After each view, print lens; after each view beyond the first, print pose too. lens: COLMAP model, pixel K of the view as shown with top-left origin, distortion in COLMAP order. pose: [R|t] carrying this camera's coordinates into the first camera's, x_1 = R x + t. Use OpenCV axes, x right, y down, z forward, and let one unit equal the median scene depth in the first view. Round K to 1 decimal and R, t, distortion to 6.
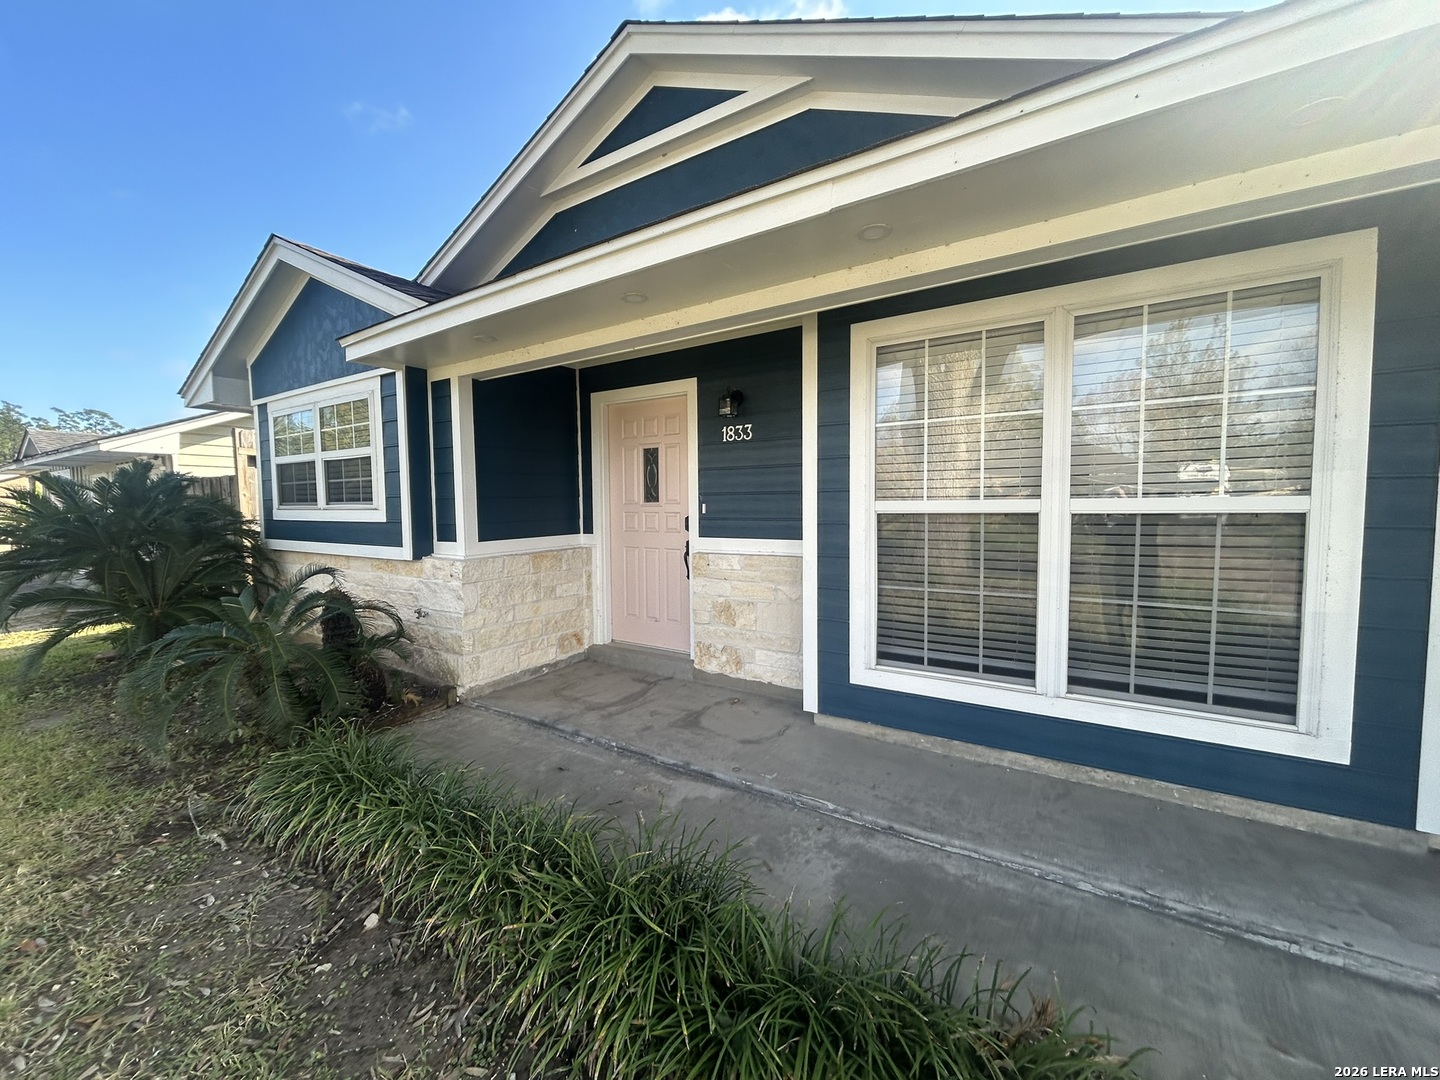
lens RADIAL K [[580.0, 0, 716.2], [0, 580.0, 539.2], [0, 0, 1]] dist [-0.000275, 0.000246]
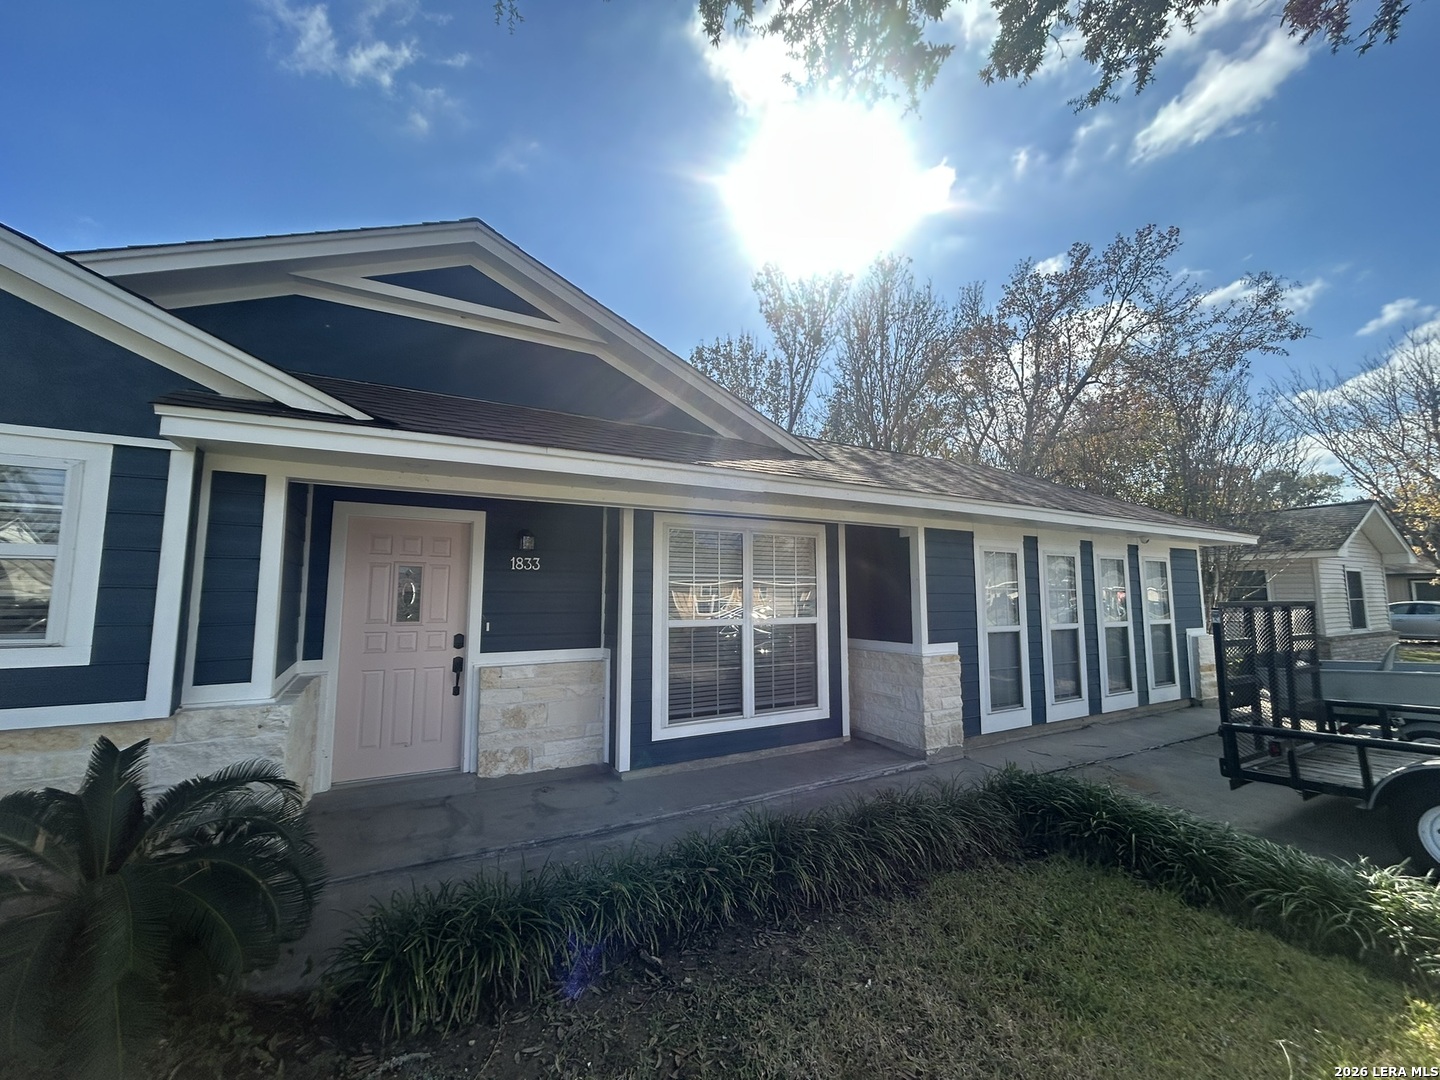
lens RADIAL K [[580.0, 0, 716.2], [0, 580.0, 539.2], [0, 0, 1]] dist [-0.000275, 0.000246]
pose [[0.464421, 0.099190, 0.880042, -1.036131], [0.049254, 0.989277, -0.137495, -0.055621], [-0.884244, 0.107201, 0.454555, 0.103103]]
